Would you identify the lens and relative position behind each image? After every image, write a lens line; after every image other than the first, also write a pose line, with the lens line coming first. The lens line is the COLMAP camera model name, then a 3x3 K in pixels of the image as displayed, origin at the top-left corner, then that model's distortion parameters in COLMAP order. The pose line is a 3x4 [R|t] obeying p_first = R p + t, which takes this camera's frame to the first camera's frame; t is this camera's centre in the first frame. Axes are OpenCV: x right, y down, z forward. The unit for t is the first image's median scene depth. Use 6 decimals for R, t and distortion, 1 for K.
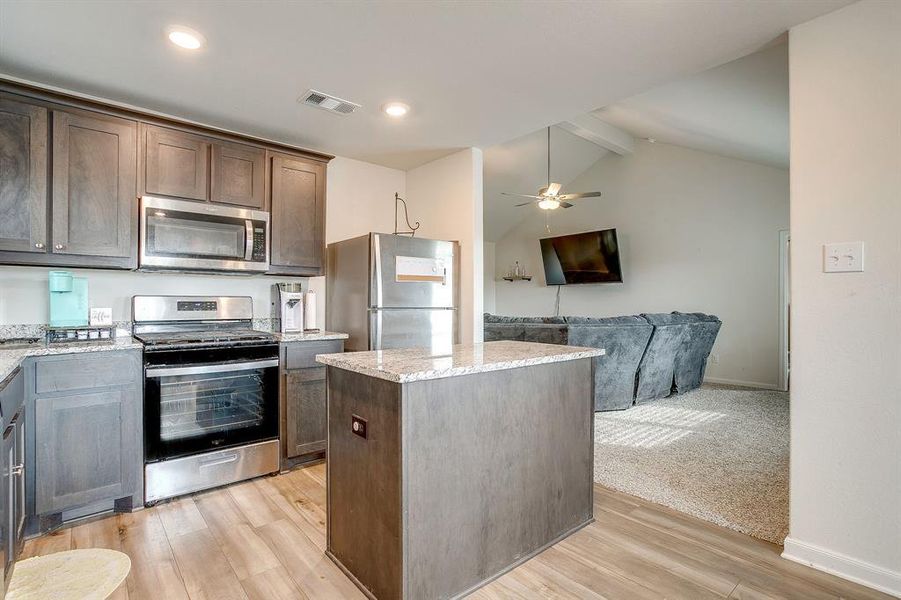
lens RADIAL K [[440.9, 0, 450.9], [0, 440.9, 300.0], [0, 0, 1]] dist [-0.048488, 0.023986]
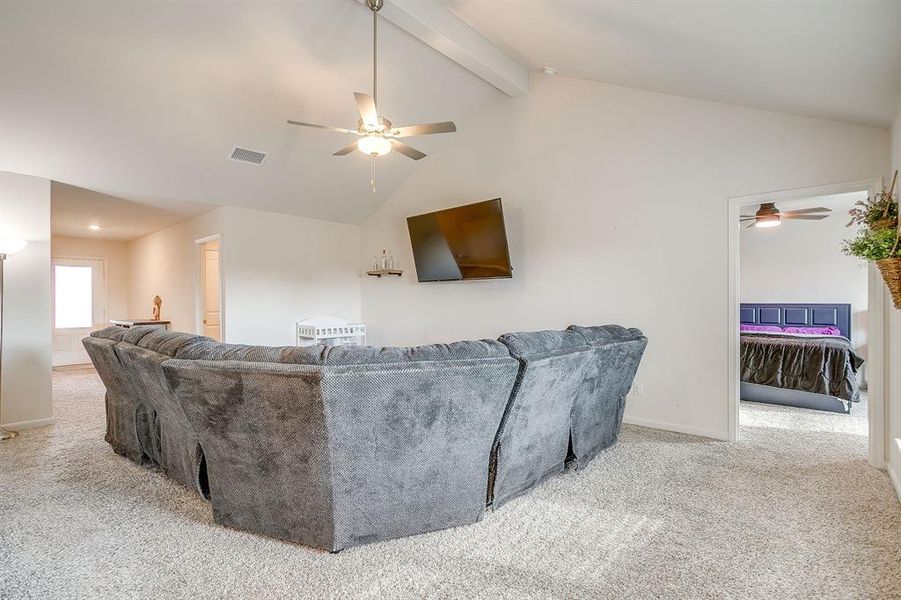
lens RADIAL K [[440.9, 0, 448.0], [0, 440.9, 300.1], [0, 0, 1]] dist [-0.048488, 0.023986]
pose [[0.990288, -0.006080, 0.138898, 0.275434], [0.005664, 0.999978, 0.003388, -0.010038], [-0.138915, -0.002569, 0.990301, 0.456286]]
